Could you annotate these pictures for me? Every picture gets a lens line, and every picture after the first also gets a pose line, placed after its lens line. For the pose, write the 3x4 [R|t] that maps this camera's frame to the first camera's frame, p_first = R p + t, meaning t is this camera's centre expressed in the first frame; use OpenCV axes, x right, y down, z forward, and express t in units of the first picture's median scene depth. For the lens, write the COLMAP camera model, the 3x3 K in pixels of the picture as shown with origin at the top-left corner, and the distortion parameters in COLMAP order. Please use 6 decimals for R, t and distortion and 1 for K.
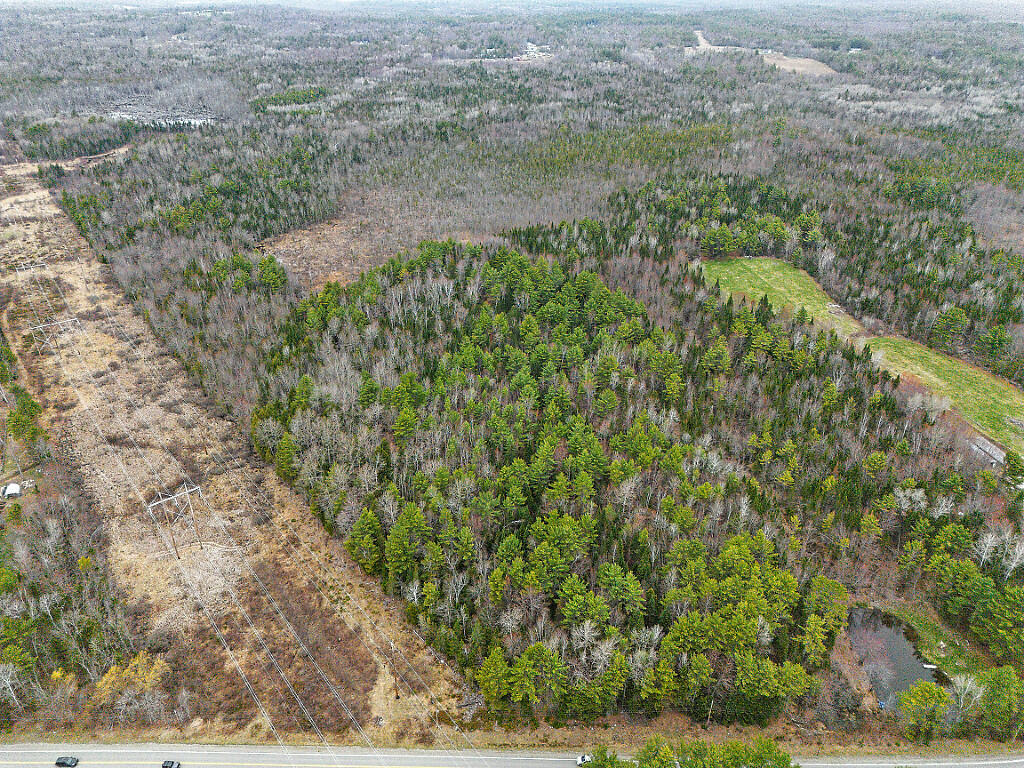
lens RADIAL K [[712.3, 0, 512.0], [0, 712.3, 384.0], [0, 0, 1]] dist [0.080252, -0.076150]
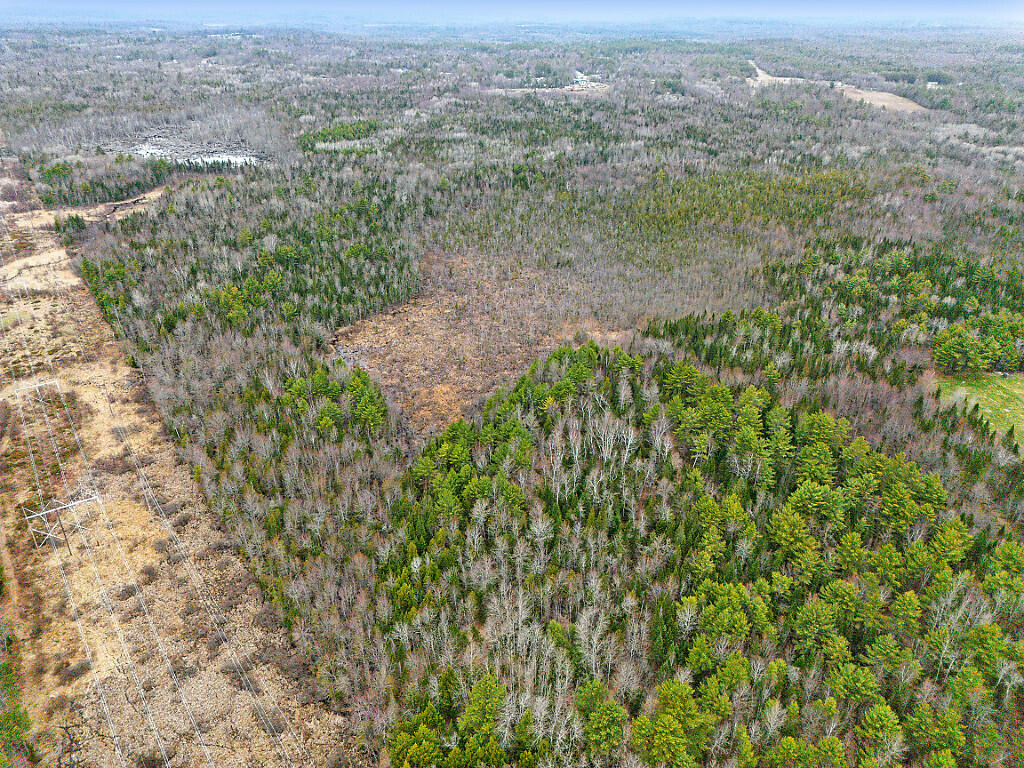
lens RADIAL K [[712.3, 0, 512.0], [0, 712.3, 384.0], [0, 0, 1]] dist [0.080252, -0.076150]
pose [[0.999738, 0.018184, -0.013891, -0.109268], [-0.018568, 0.999435, -0.028009, -0.093723], [0.013374, 0.028260, 0.999511, 0.174570]]
